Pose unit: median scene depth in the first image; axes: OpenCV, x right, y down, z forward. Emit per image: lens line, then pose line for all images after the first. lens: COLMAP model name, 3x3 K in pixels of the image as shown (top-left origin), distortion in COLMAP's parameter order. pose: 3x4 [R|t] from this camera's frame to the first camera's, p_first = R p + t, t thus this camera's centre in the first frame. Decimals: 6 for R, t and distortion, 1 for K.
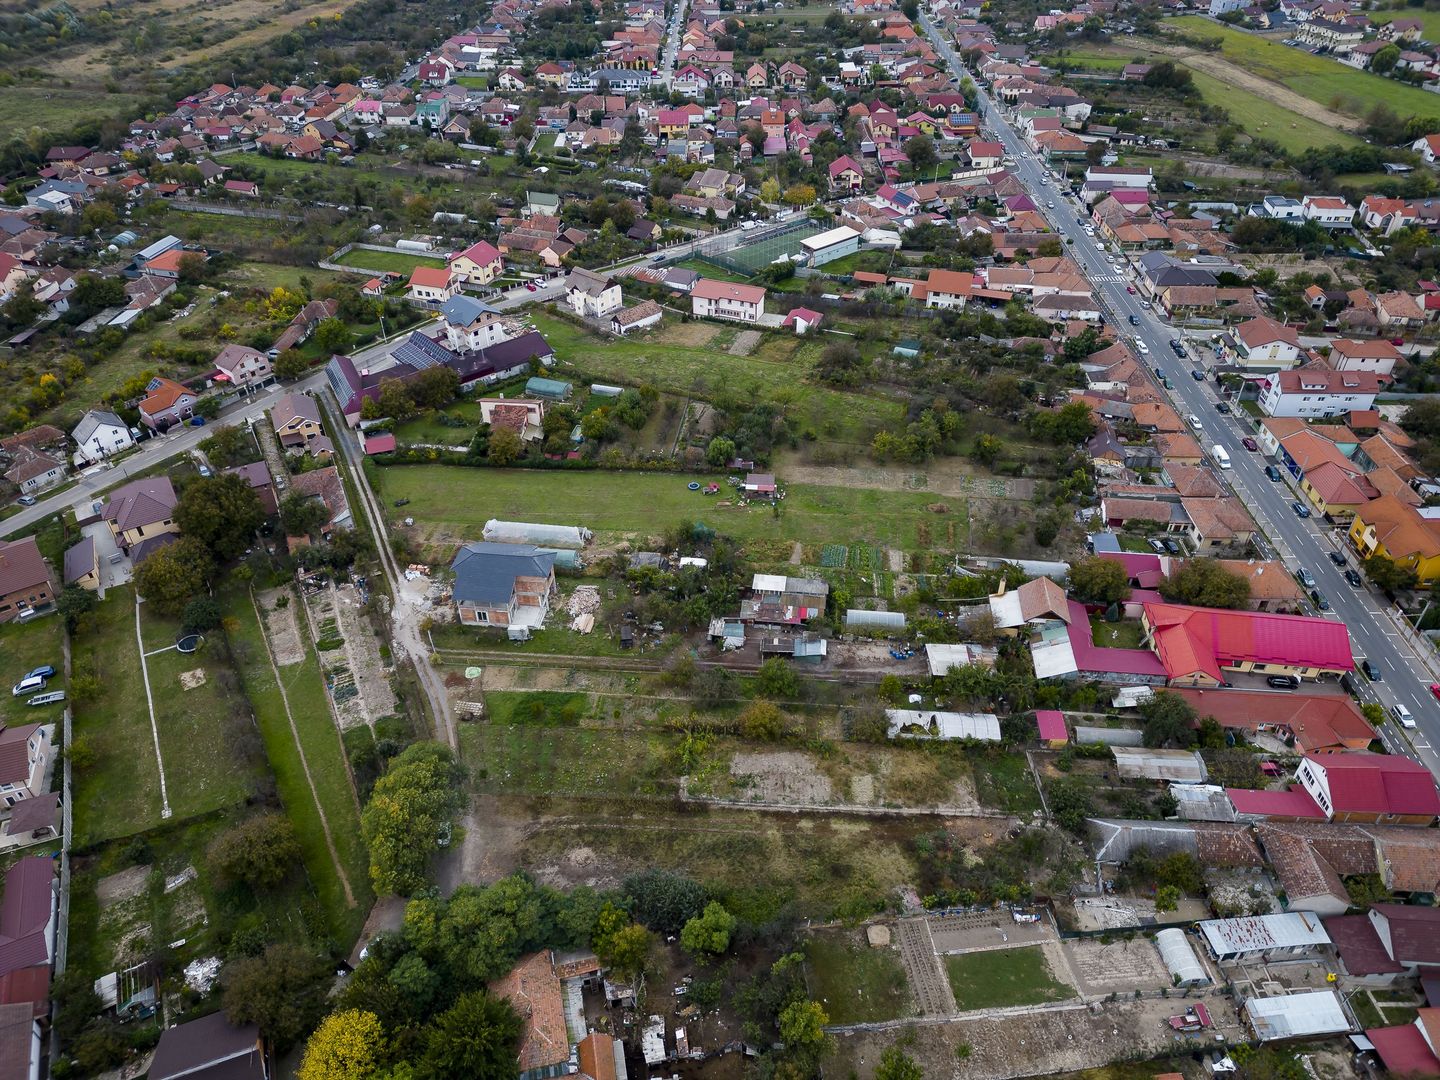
lens RADIAL K [[1001.7, 0, 716.6], [0, 1001.7, 537.6], [0, 0, 1]] dist [0.082772, -0.079238]
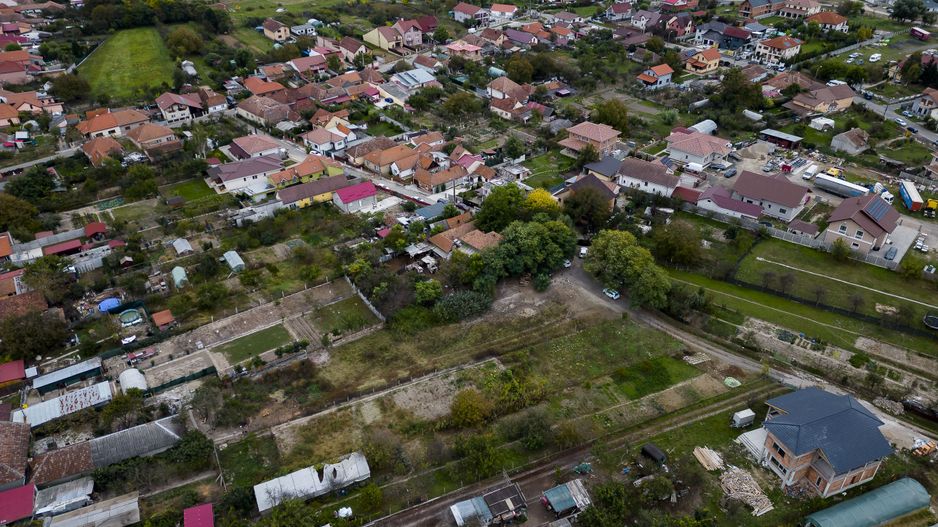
lens RADIAL K [[649.5, 0, 466.9], [0, 649.5, 264.7], [0, 0, 1]] dist [0.090819, -0.095491]
pose [[-0.887475, 0.260656, -0.380063, 0.204471], [-0.271209, 0.371375, 0.887990, -0.377579], [0.372605, 0.891145, -0.258893, 0.756216]]
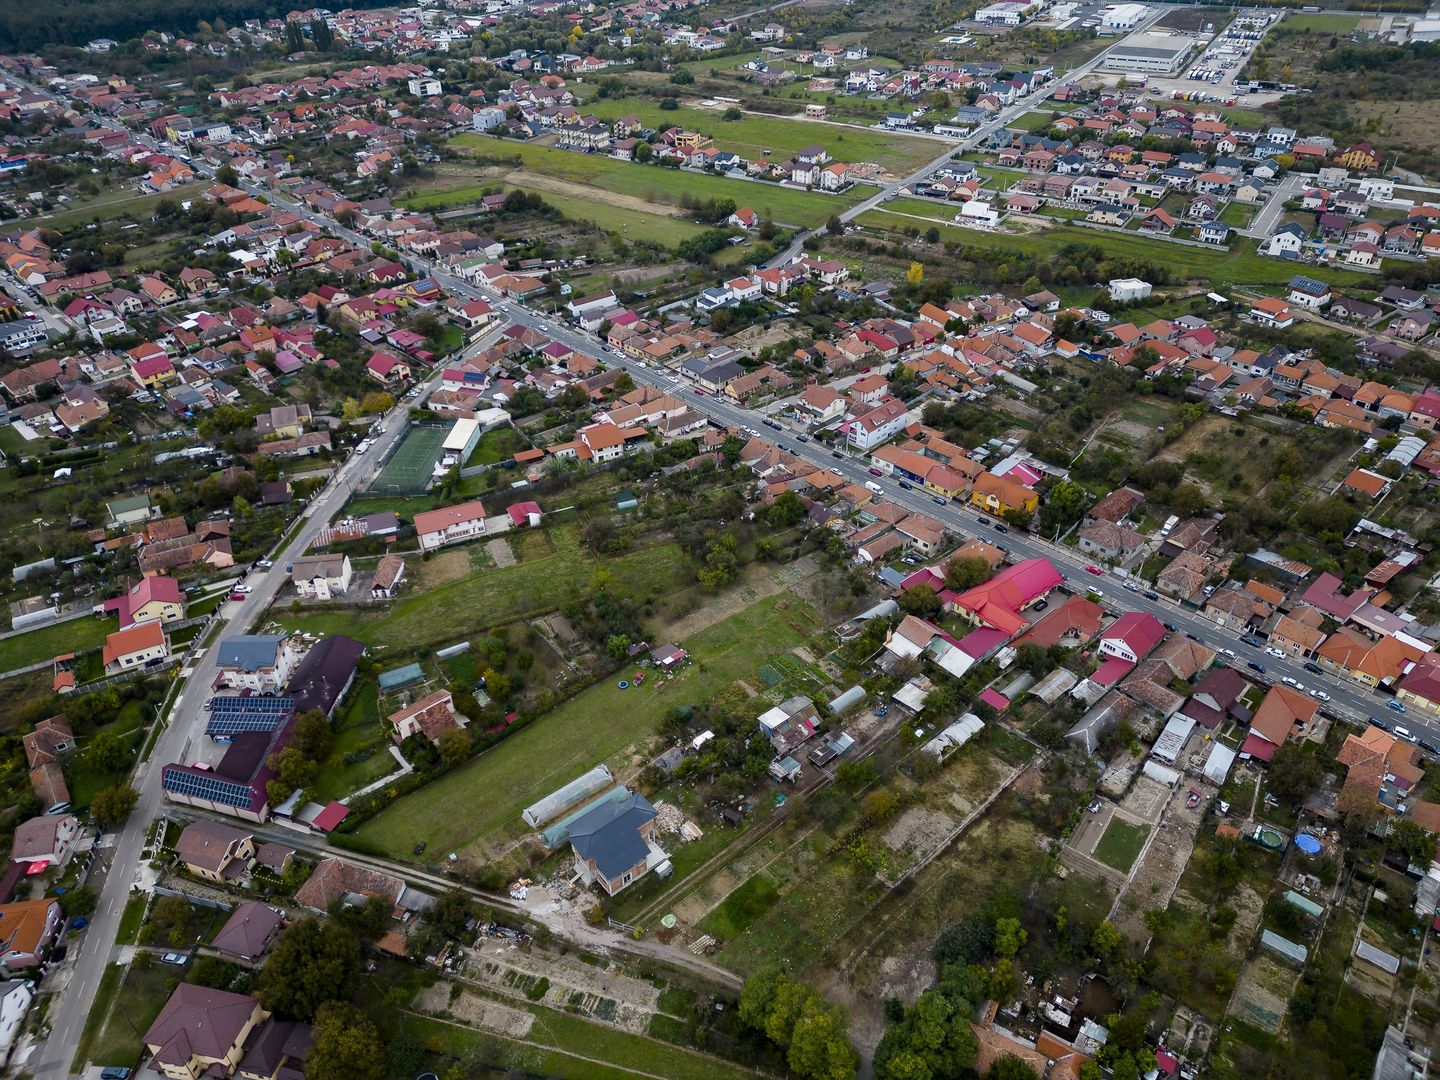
lens RADIAL K [[1001.7, 0, 716.6], [0, 1001.7, 537.6], [0, 0, 1]] dist [0.082772, -0.079238]
pose [[0.699509, -0.417090, 0.580278, -0.540174], [0.441514, 0.890730, 0.108002, -0.276692], [-0.561918, 0.180653, 0.807225, -0.026321]]
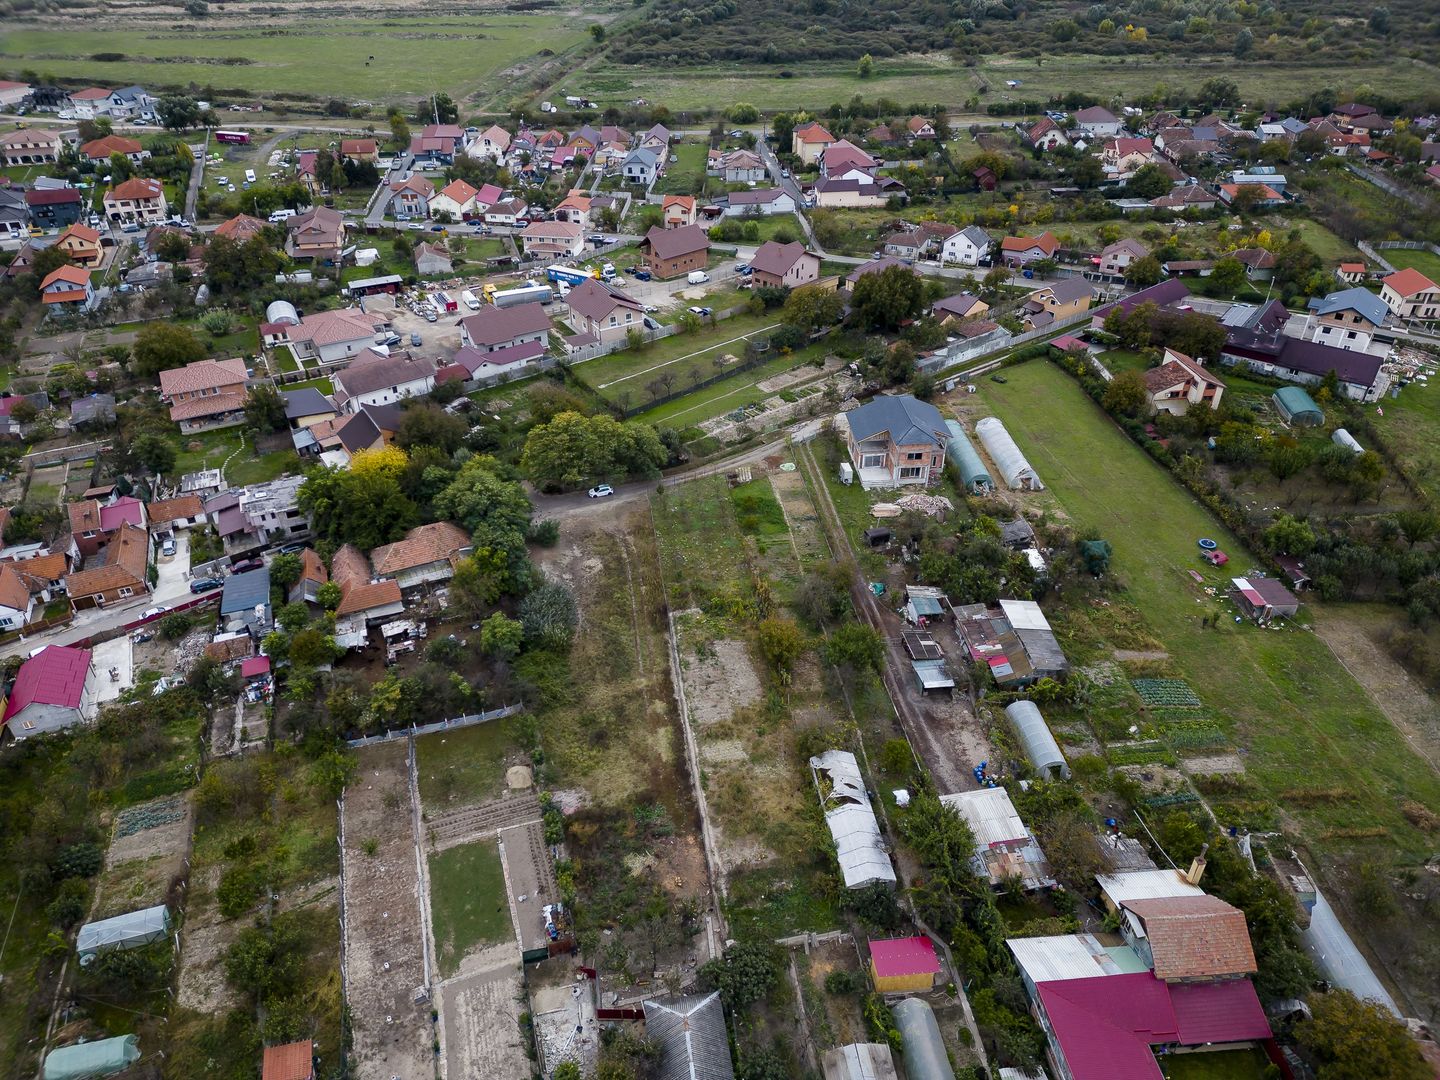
lens RADIAL K [[1001.7, 0, 716.6], [0, 1001.7, 537.6], [0, 0, 1]] dist [0.082772, -0.079238]
pose [[0.197432, 0.551492, -0.810480, 0.477439], [-0.591699, 0.726211, 0.350014, -0.099521], [0.781609, 0.410456, 0.469695, 0.388387]]
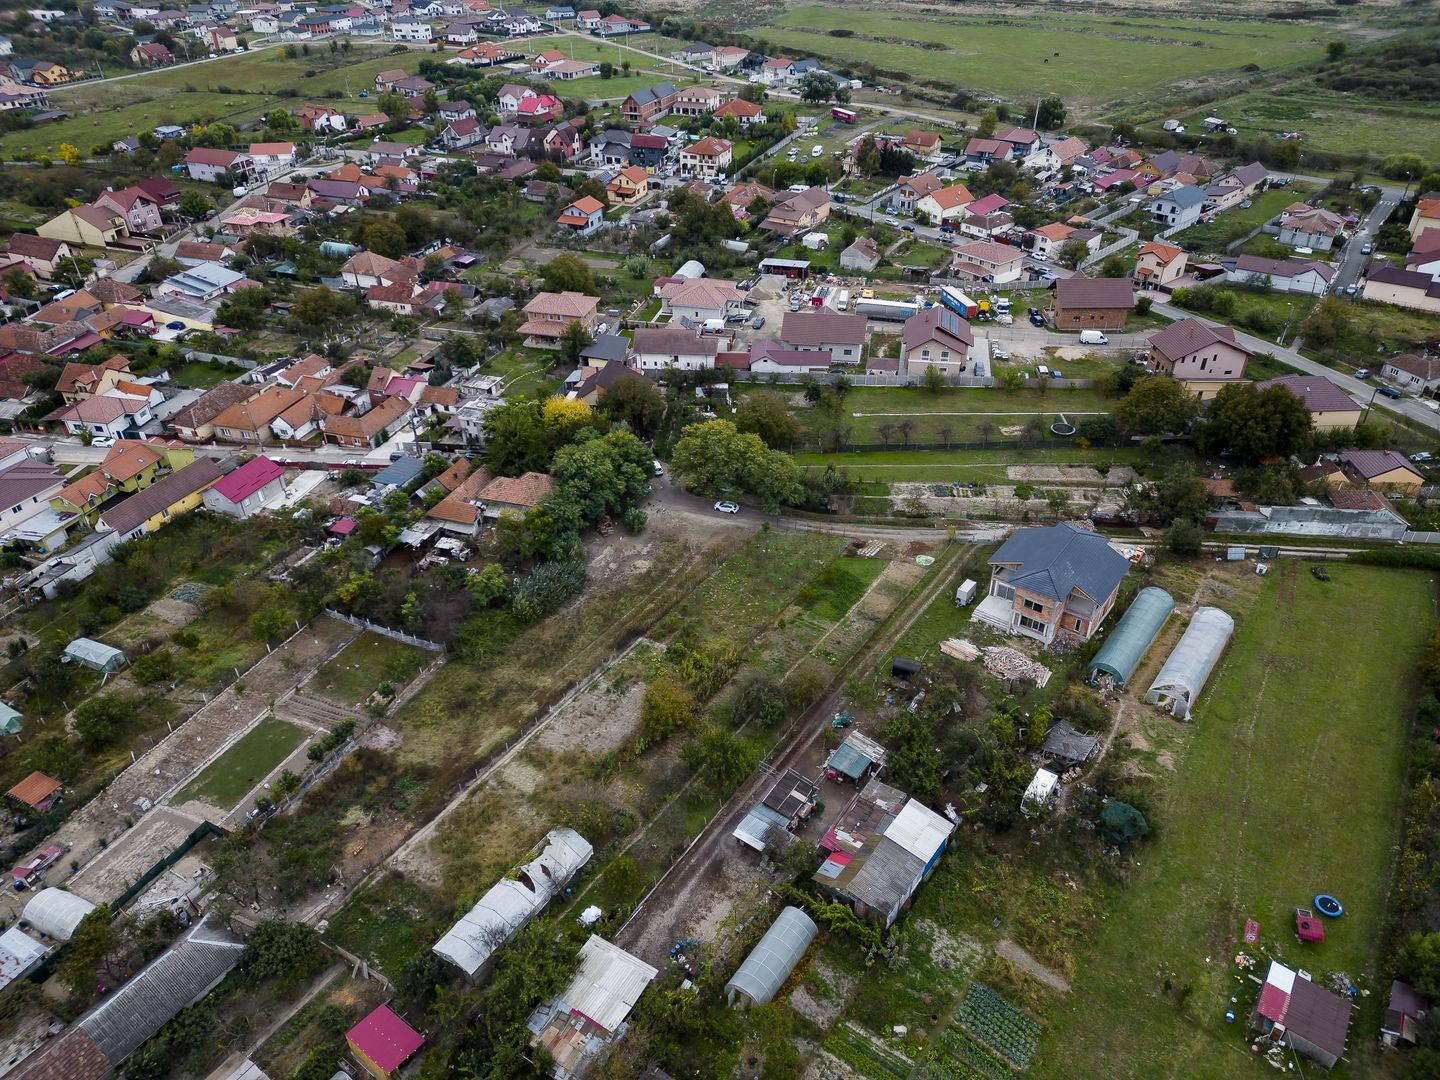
lens RADIAL K [[1001.7, 0, 716.6], [0, 1001.7, 537.6], [0, 0, 1]] dist [0.082772, -0.079238]
pose [[-0.512491, 0.489650, -0.705404, 0.362471], [-0.508440, 0.488965, 0.708803, -0.318867], [0.691984, 0.721911, -0.001633, 0.675869]]
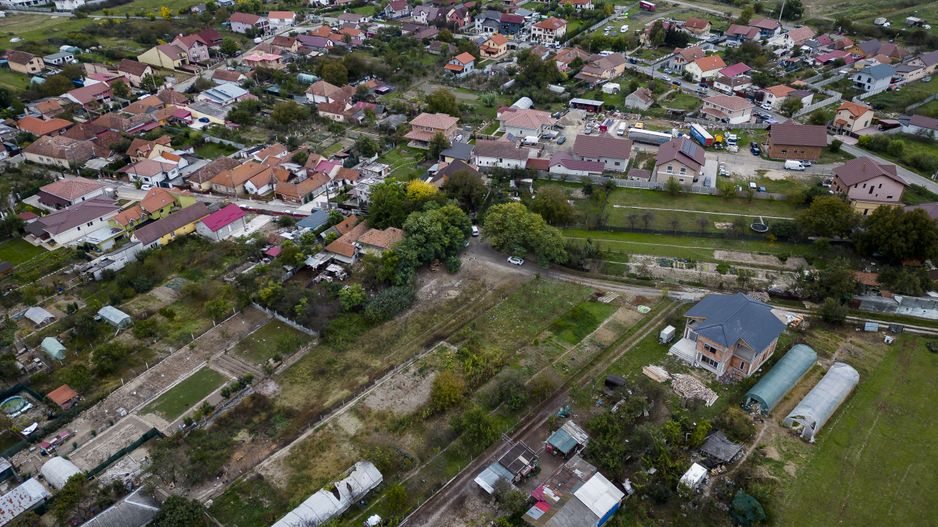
lens RADIAL K [[649.5, 0, 466.9], [0, 649.5, 264.7], [0, 0, 1]] dist [0.090819, -0.095491]
pose [[-0.645323, 0.427696, -0.632957, 0.322015], [-0.451560, 0.454745, 0.767659, -0.340061], [0.616159, 0.781206, -0.100327, 0.706450]]
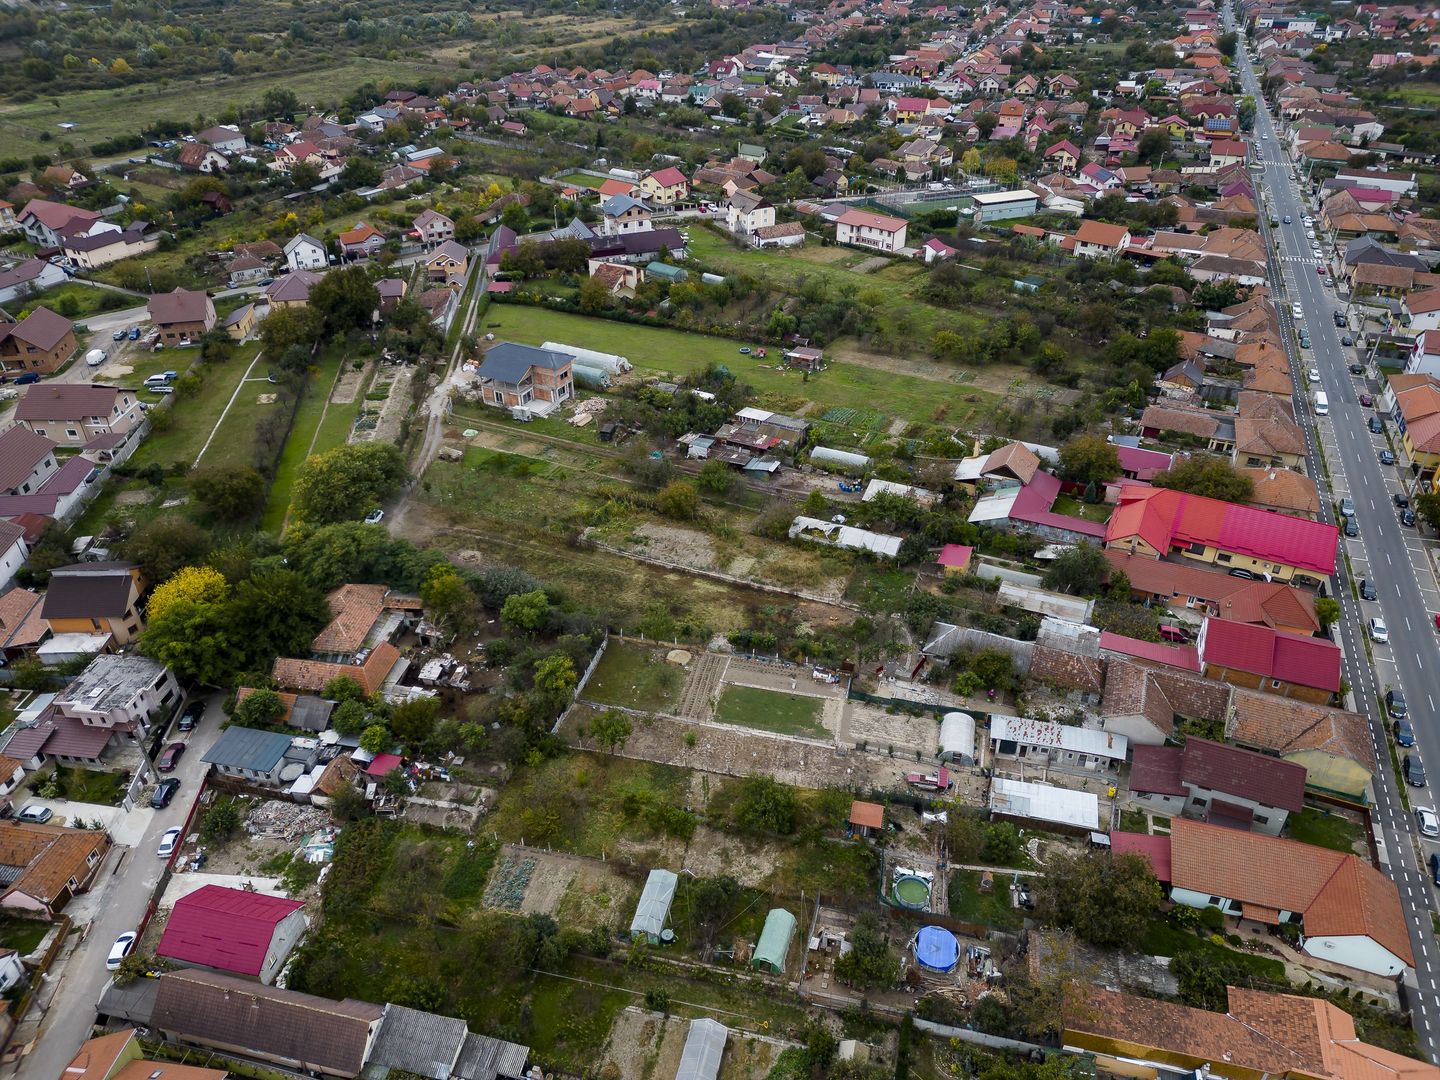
lens RADIAL K [[1001.7, 0, 716.6], [0, 1001.7, 537.6], [0, 0, 1]] dist [0.082772, -0.079238]
pose [[0.937990, 0.187977, -0.291271, 0.286750], [-0.209030, 0.976979, -0.042635, 0.187225], [0.276552, 0.100876, 0.955690, 0.010870]]
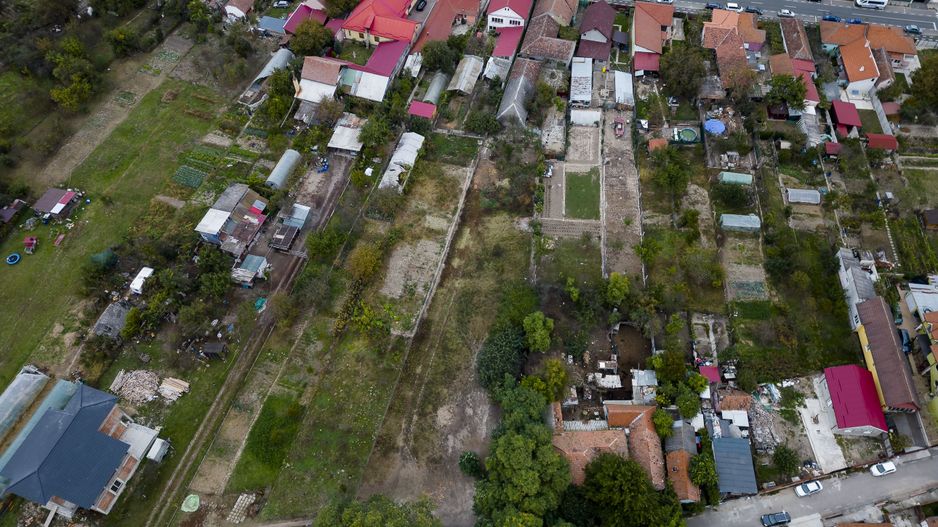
lens RADIAL K [[649.5, 0, 466.9], [0, 649.5, 264.7], [0, 0, 1]] dist [0.090819, -0.095491]
pose [[0.211860, -0.805415, 0.553554, -0.274243], [0.598363, 0.554736, 0.578126, -0.150790], [-0.772708, 0.208744, 0.599457, 0.302813]]
